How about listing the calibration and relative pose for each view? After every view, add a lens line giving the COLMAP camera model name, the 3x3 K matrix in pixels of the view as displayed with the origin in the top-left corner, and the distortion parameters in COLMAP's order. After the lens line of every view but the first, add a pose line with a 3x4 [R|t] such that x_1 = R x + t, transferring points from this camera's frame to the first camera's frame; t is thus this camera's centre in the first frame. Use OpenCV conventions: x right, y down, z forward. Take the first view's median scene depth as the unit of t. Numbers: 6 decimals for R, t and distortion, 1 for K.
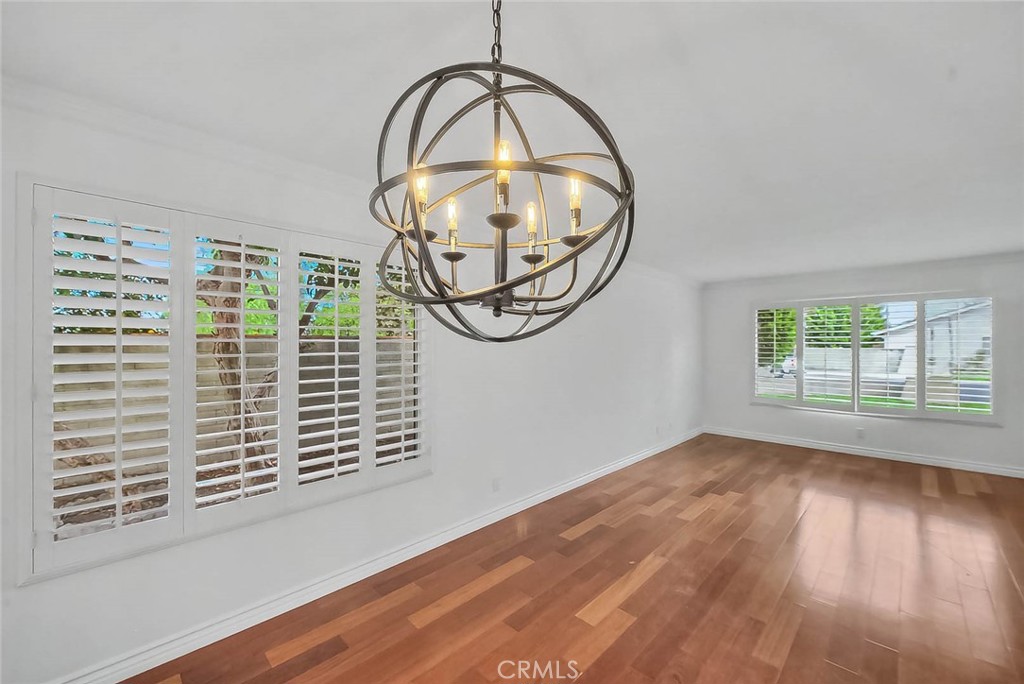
lens RADIAL K [[420.0, 0, 508.1], [0, 420.0, 350.1], [0, 0, 1]] dist [-0.000591, -0.000244]
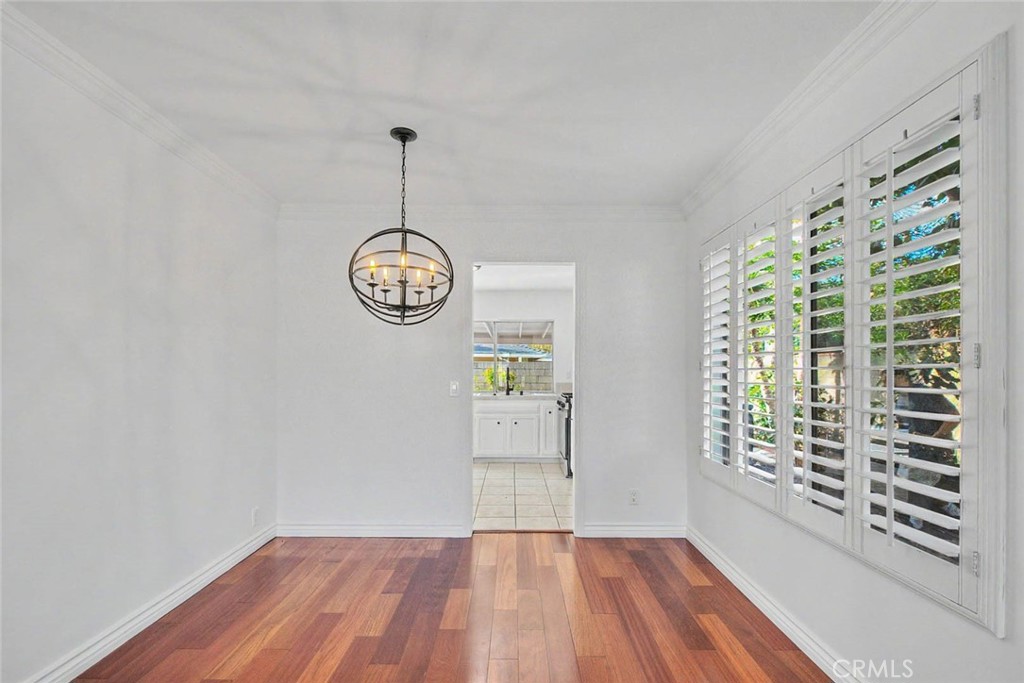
lens RADIAL K [[424.1, 0, 508.7], [0, 424.1, 355.9], [0, 0, 1]] dist [0.009631, -0.006477]
pose [[-0.725871, -0.020327, -0.687530, 0.493289], [-0.011881, 0.999785, -0.017016, 0.069315], [0.687728, -0.004183, -0.725956, 1.215389]]
